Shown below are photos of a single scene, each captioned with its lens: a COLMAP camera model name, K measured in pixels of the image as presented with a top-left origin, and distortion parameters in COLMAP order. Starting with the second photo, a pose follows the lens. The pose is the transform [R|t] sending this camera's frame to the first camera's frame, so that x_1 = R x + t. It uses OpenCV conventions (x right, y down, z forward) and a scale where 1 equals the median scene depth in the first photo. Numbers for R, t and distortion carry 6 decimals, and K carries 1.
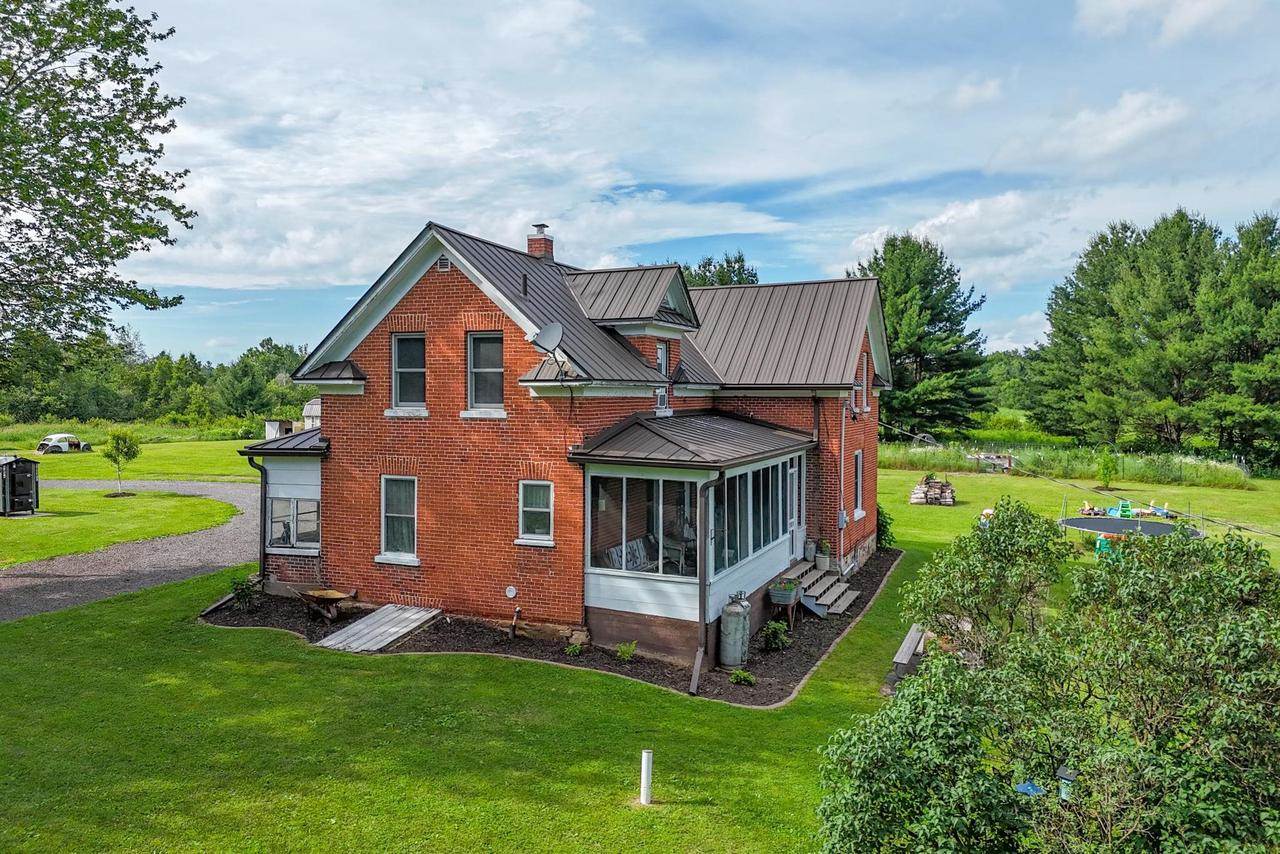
lens RADIAL K [[958.8, 0, 643.8], [0, 958.8, 424.6], [0, 0, 1]] dist [0.057895, -0.056123]
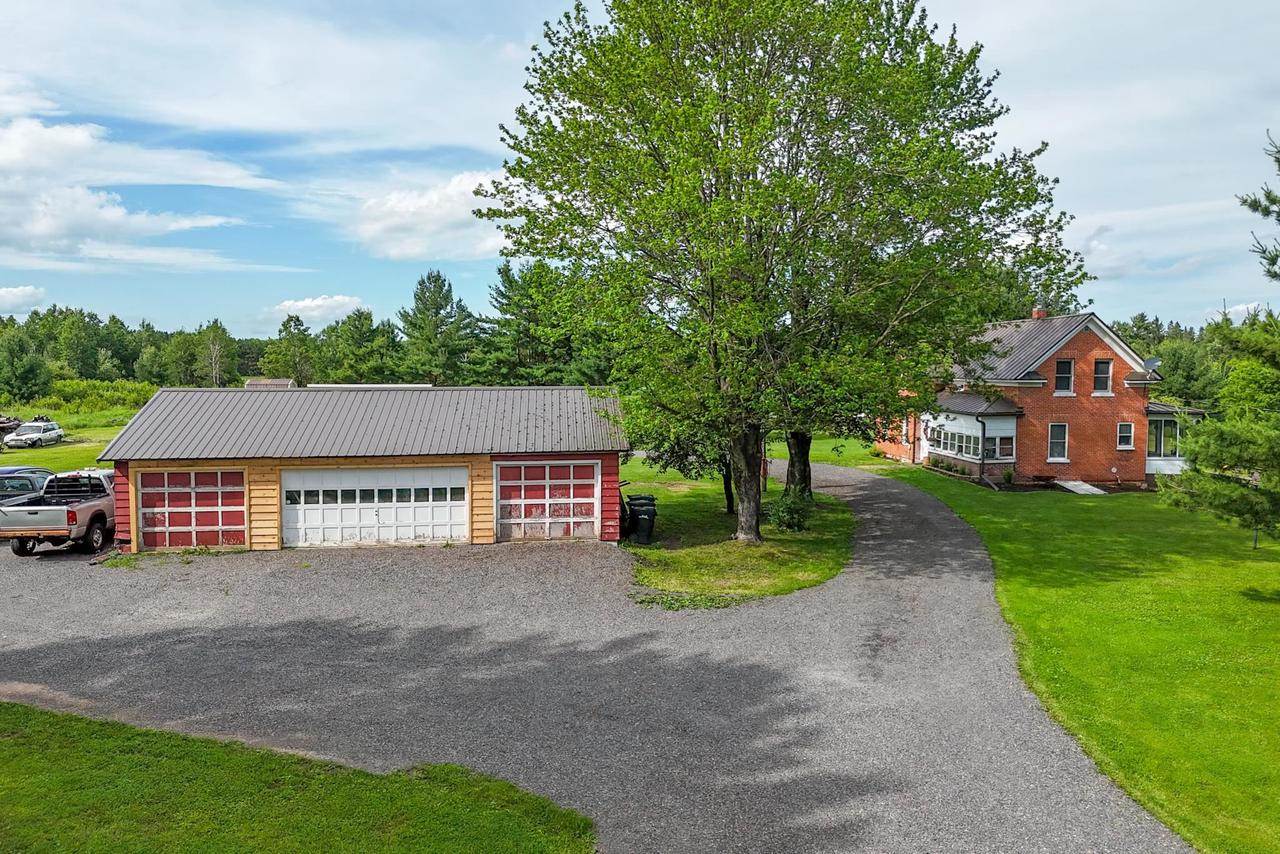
lens RADIAL K [[958.8, 0, 642.1], [0, 958.8, 420.6], [0, 0, 1]] dist [0.057895, -0.056123]
pose [[0.869112, -0.029011, 0.493765, -2.143980], [0.013916, 0.999317, 0.034221, -0.041269], [-0.494420, -0.022871, 0.868922, -0.454299]]
